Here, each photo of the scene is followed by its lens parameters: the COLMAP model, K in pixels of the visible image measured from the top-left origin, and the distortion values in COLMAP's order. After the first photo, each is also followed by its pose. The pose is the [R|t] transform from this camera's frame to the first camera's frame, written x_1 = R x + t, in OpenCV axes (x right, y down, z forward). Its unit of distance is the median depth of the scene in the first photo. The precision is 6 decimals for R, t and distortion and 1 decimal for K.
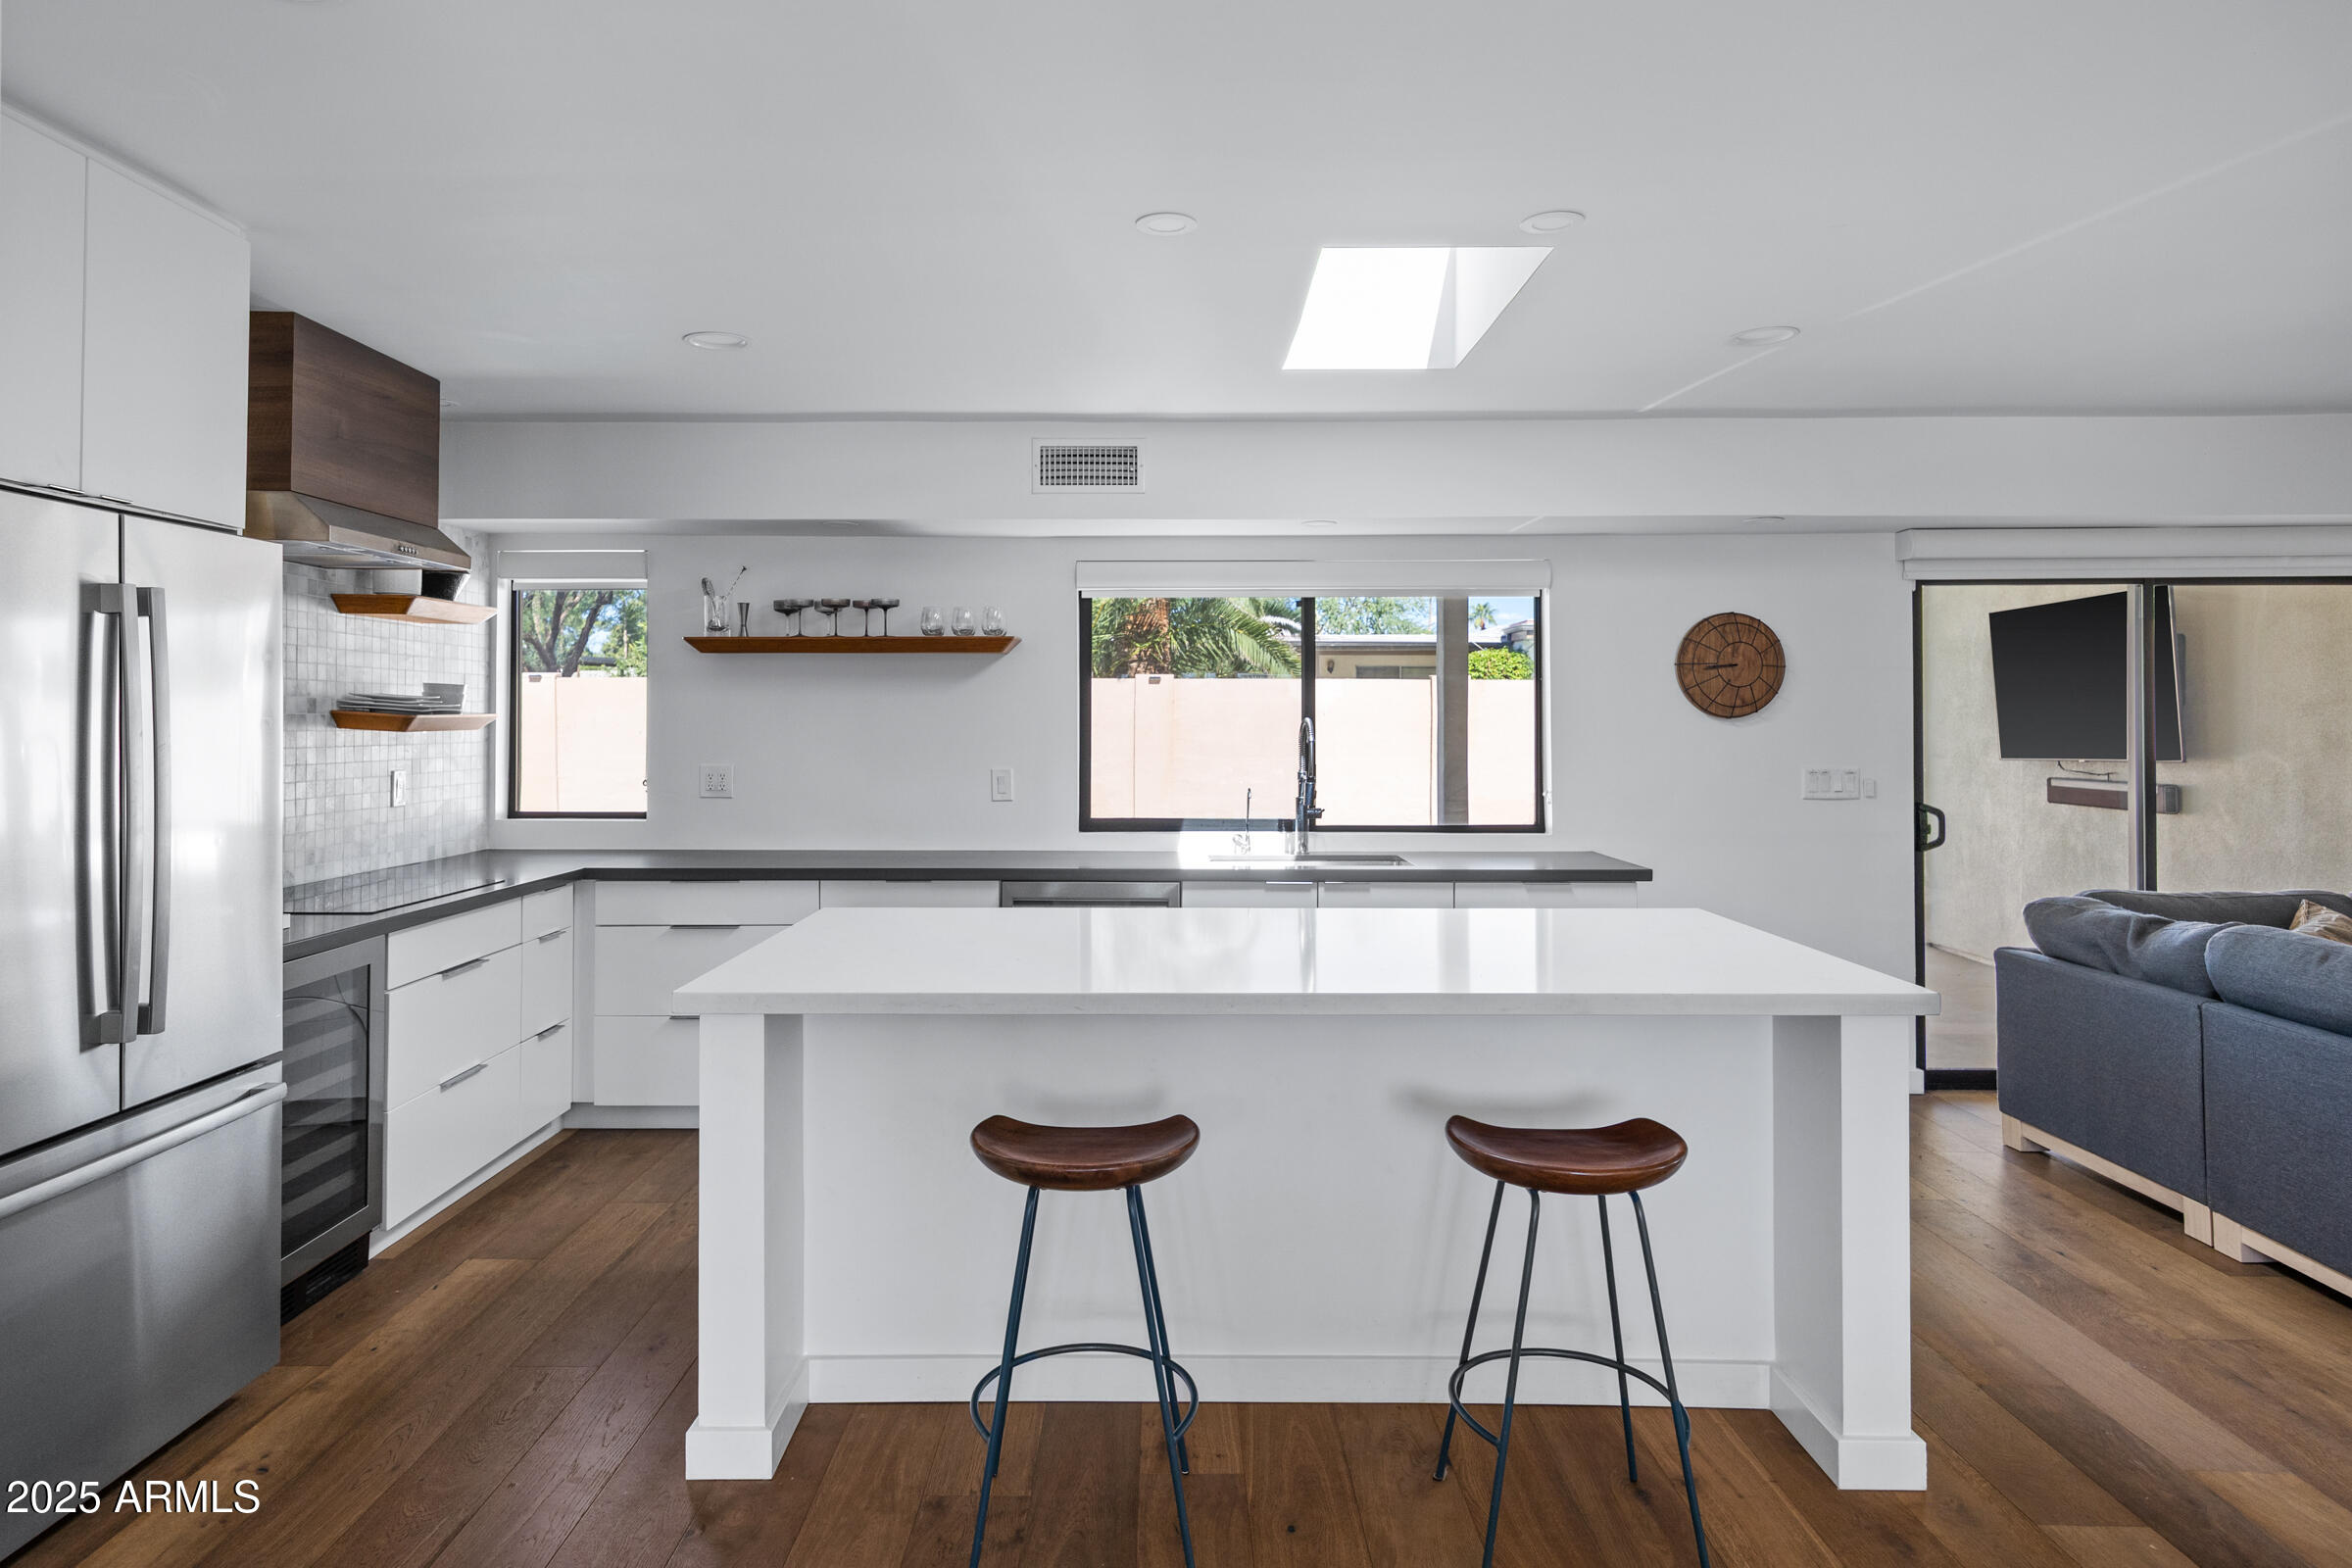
lens RADIAL K [[1441.3, 0, 1132.8], [0, 1441.3, 710.4], [0, 0, 1]] dist [0.027397, 0.000392]
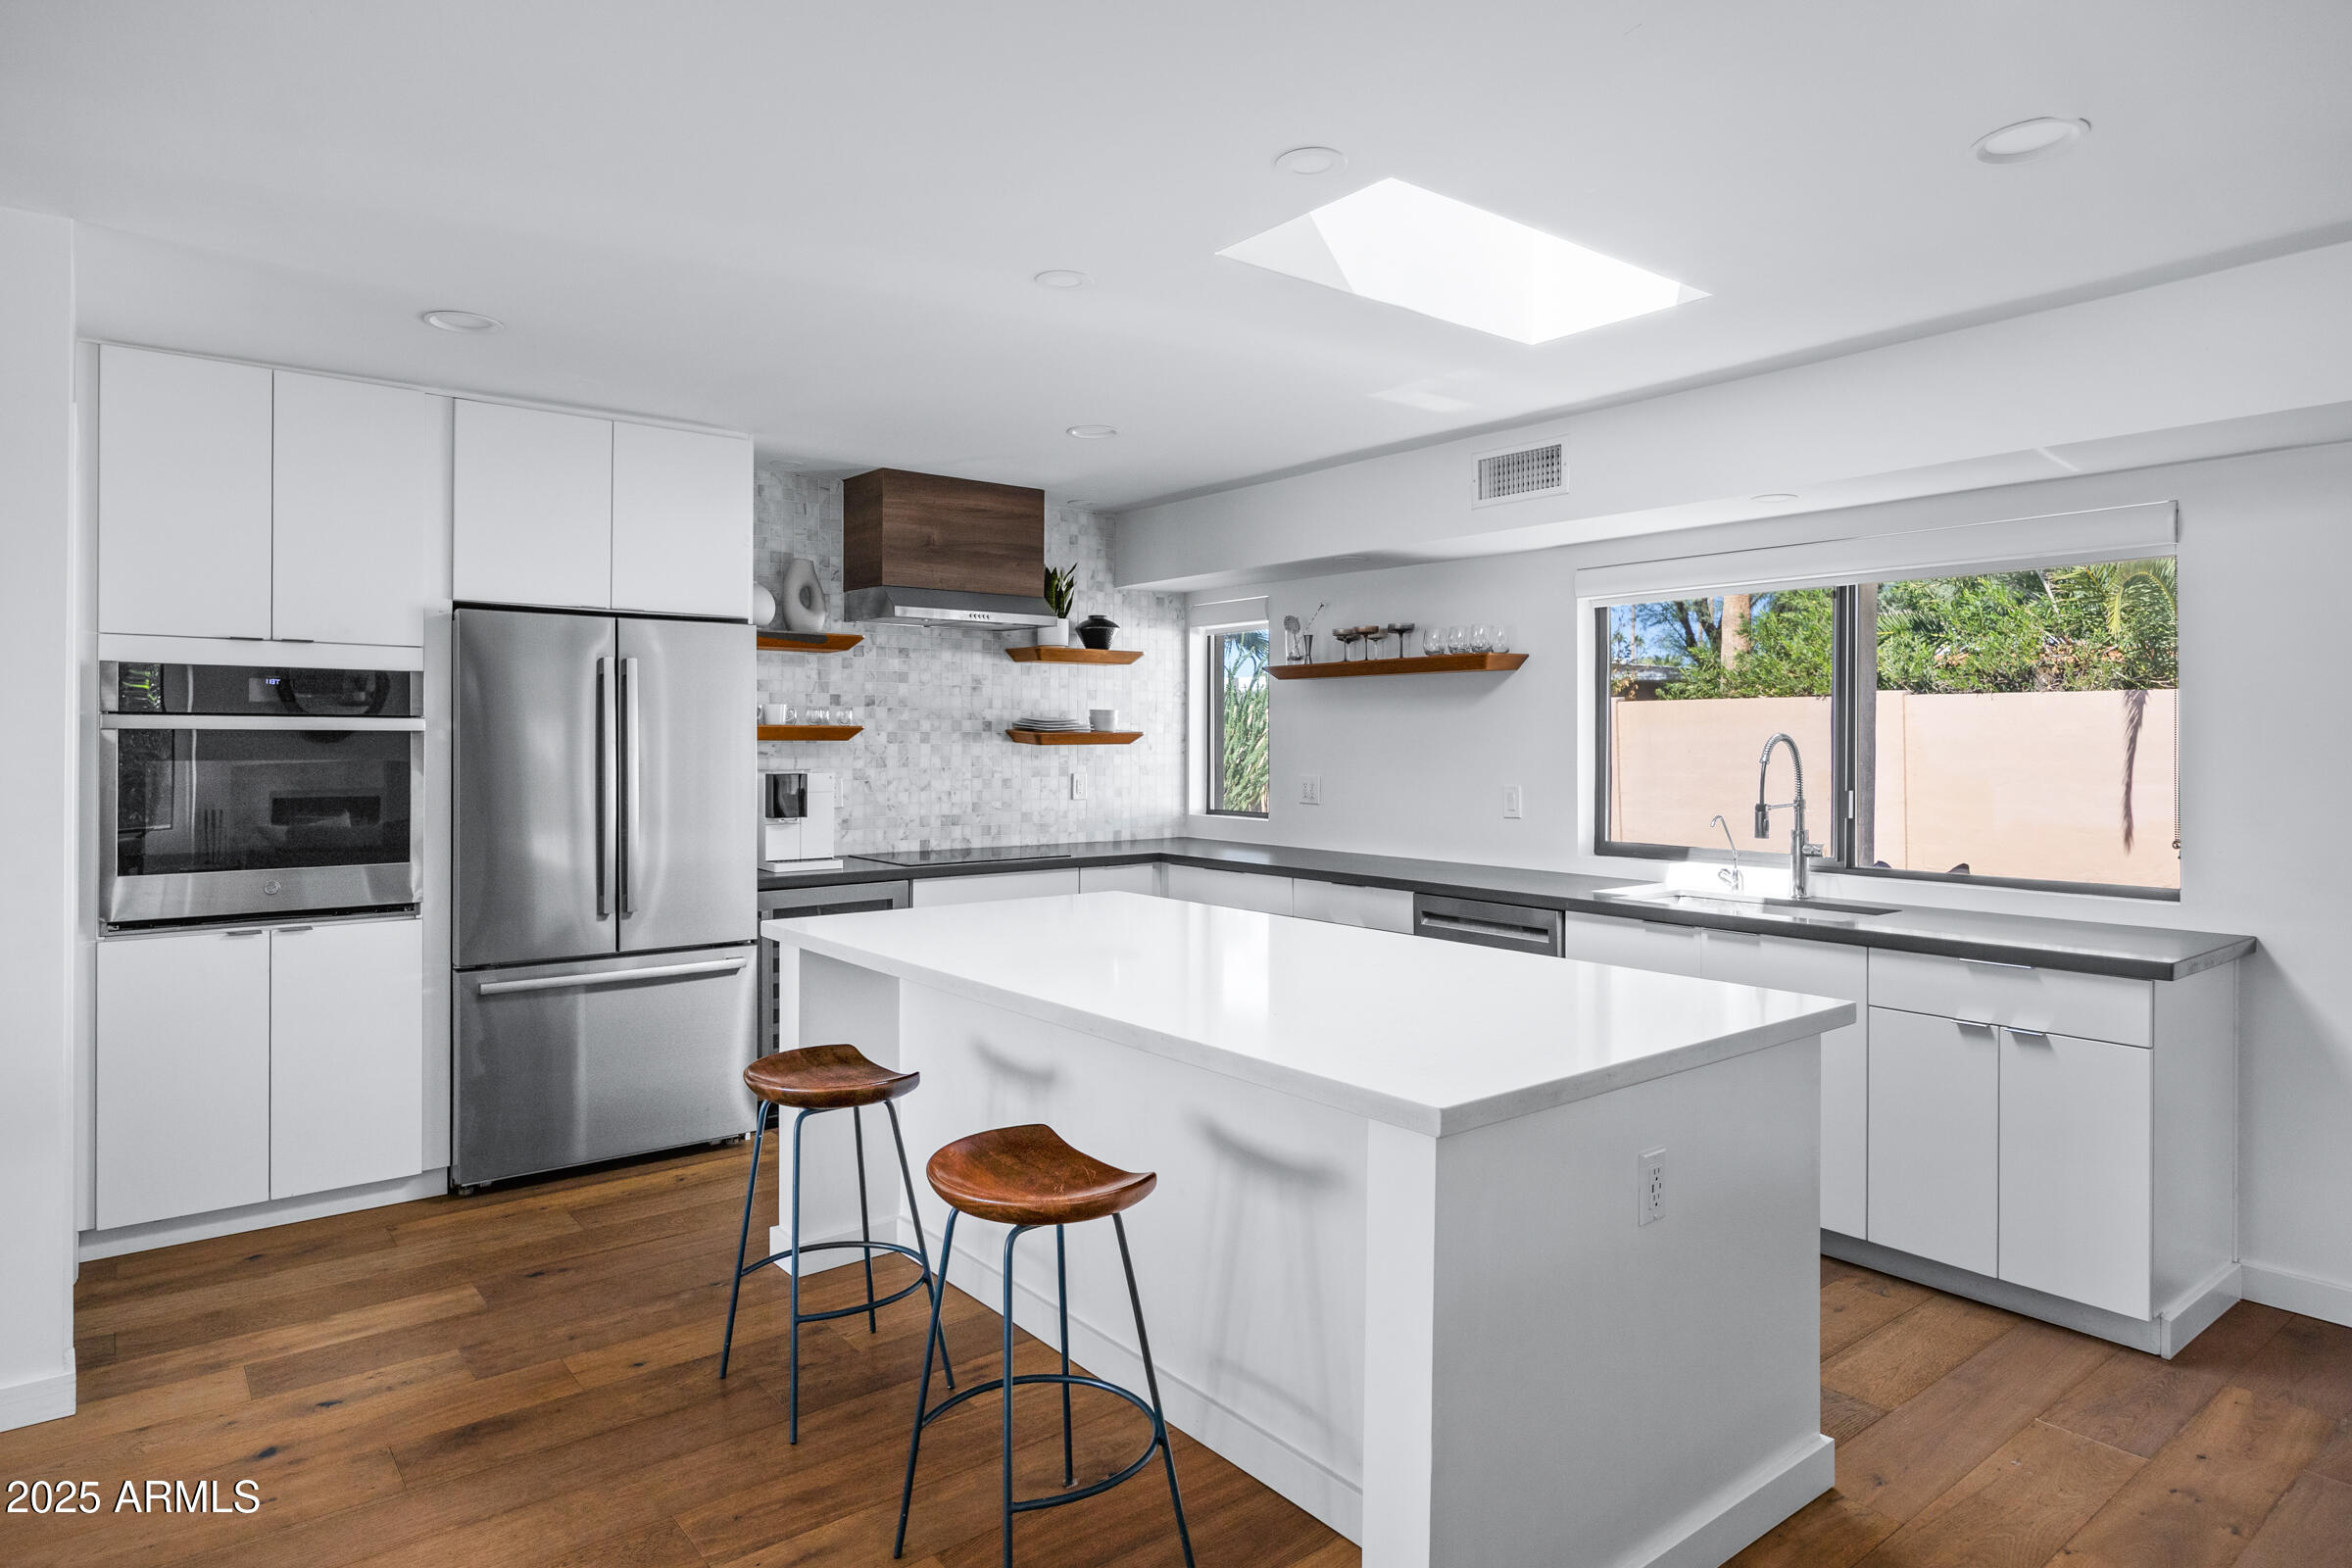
lens RADIAL K [[1340.8, 0, 1168.1], [0, 1340.8, 739.7], [0, 0, 1]] dist [-0.003512, -0.000928]
pose [[0.636358, 0.000313, -0.771394, 0.563080], [0.002866, 0.999992, 0.002770, 0.006504], [0.771388, -0.003973, 0.636352, 0.270751]]
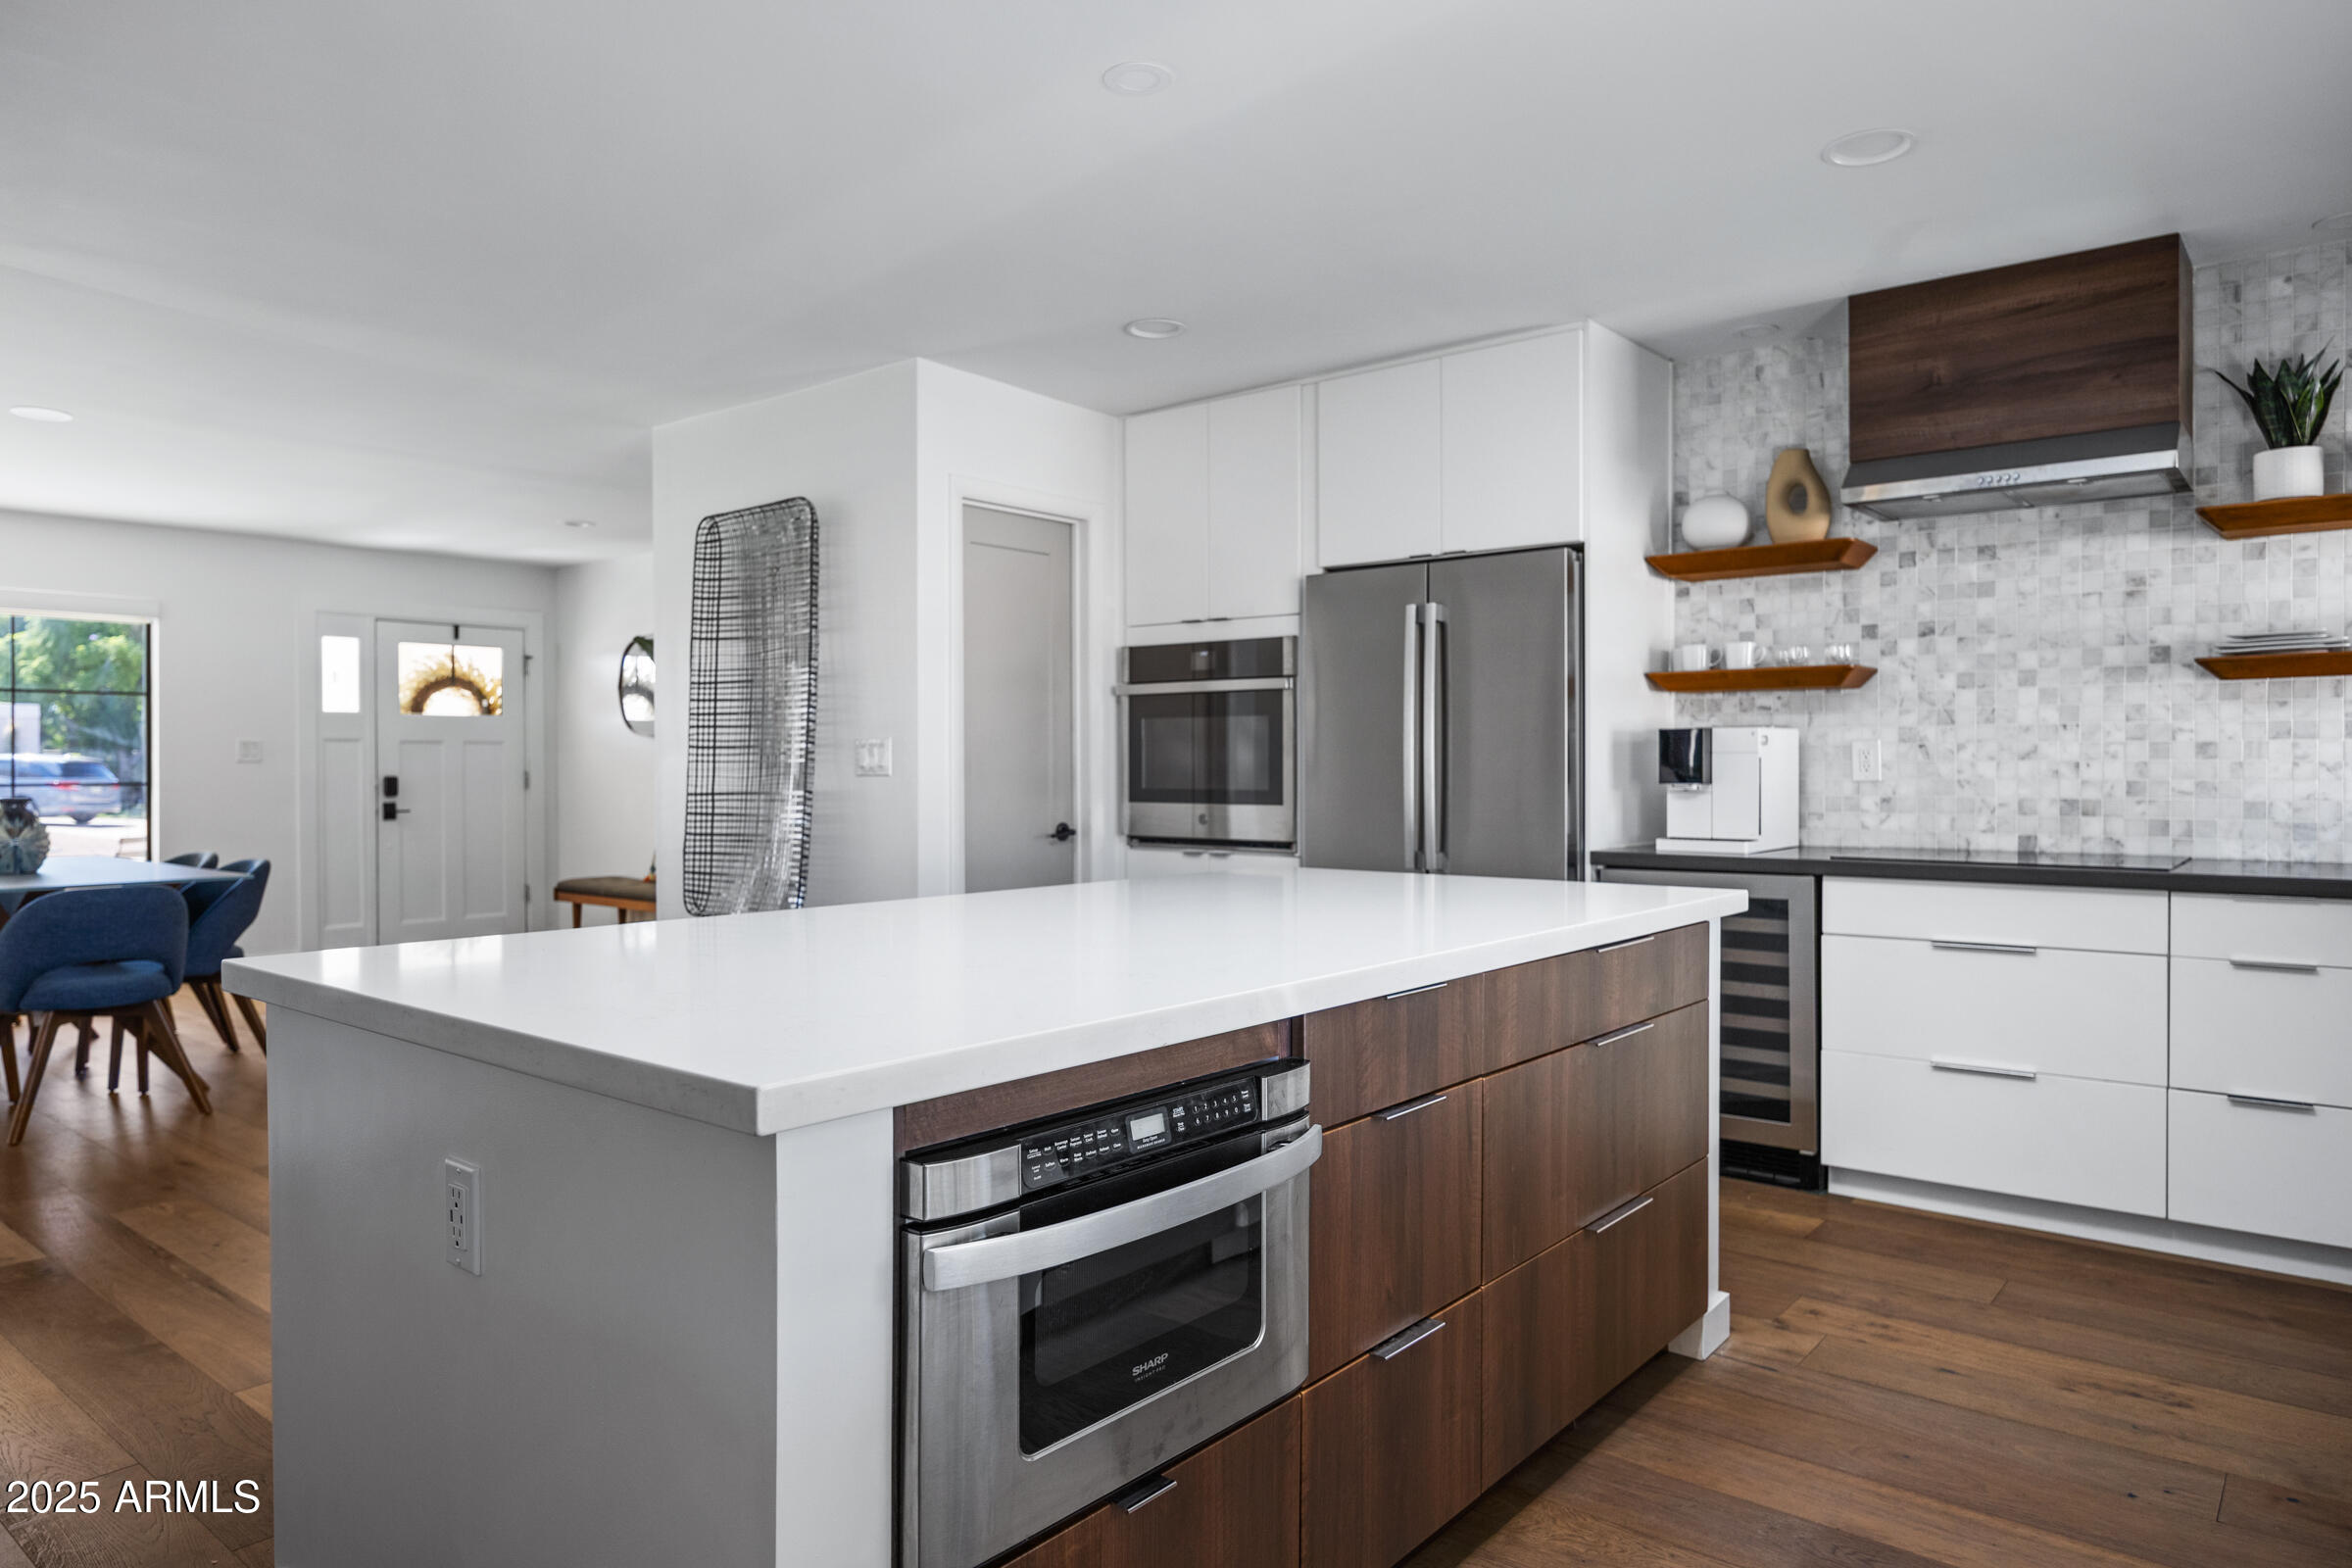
lens RADIAL K [[1470.6, 0, 1176.0], [0, 1470.6, 784.0], [0, 0, 1]] dist [0.001821, 0.001222]
pose [[-0.625020, 0.011110, -0.780530, 0.476152], [0.006360, 0.999938, 0.009140, 0.059945], [0.780583, 0.000749, -0.625052, 1.042847]]
